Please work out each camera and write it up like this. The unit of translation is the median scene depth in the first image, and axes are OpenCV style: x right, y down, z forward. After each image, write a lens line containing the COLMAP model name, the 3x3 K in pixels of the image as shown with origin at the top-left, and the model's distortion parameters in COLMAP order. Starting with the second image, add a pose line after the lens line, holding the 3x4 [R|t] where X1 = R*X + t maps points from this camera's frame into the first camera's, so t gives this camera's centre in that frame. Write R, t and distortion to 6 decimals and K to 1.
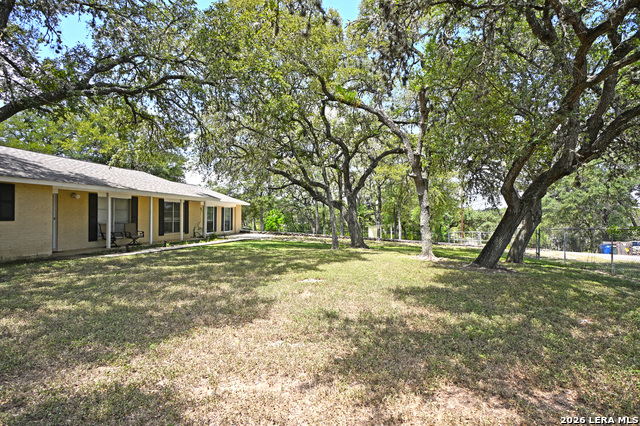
lens RADIAL K [[308.7, 0, 319.7], [0, 308.7, 214.9], [0, 0, 1]] dist [-0.005955, 0.002286]
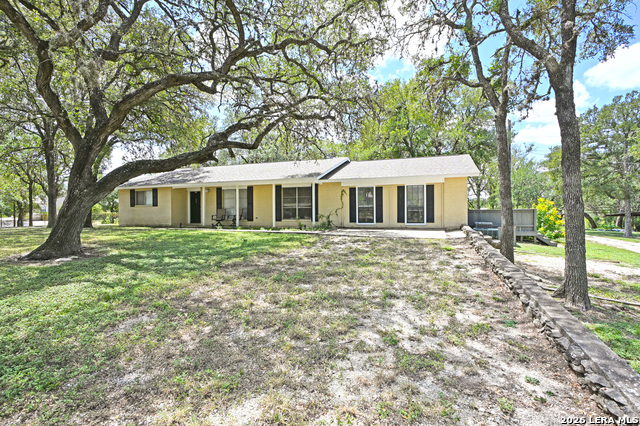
lens RADIAL K [[308.7, 0, 323.9], [0, 308.7, 212.7], [0, 0, 1]] dist [-0.005955, 0.002286]
pose [[-0.108812, -0.004768, -0.994051, 0.486206], [0.010085, 0.999932, -0.005901, 0.046172], [0.994011, -0.010667, -0.108757, 1.260466]]
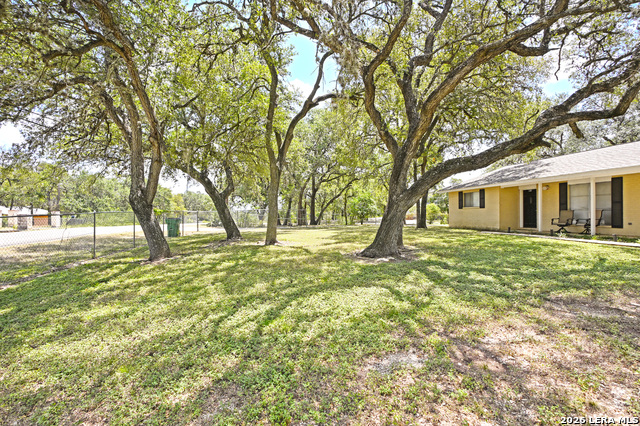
lens RADIAL K [[308.7, 0, 322.0], [0, 308.7, 212.9], [0, 0, 1]] dist [-0.005955, 0.002286]
pose [[-0.899431, -0.006146, -0.437019, 0.397538], [-0.000694, 0.999920, -0.012634, 0.040437], [0.437062, -0.011060, -0.899364, 1.239807]]
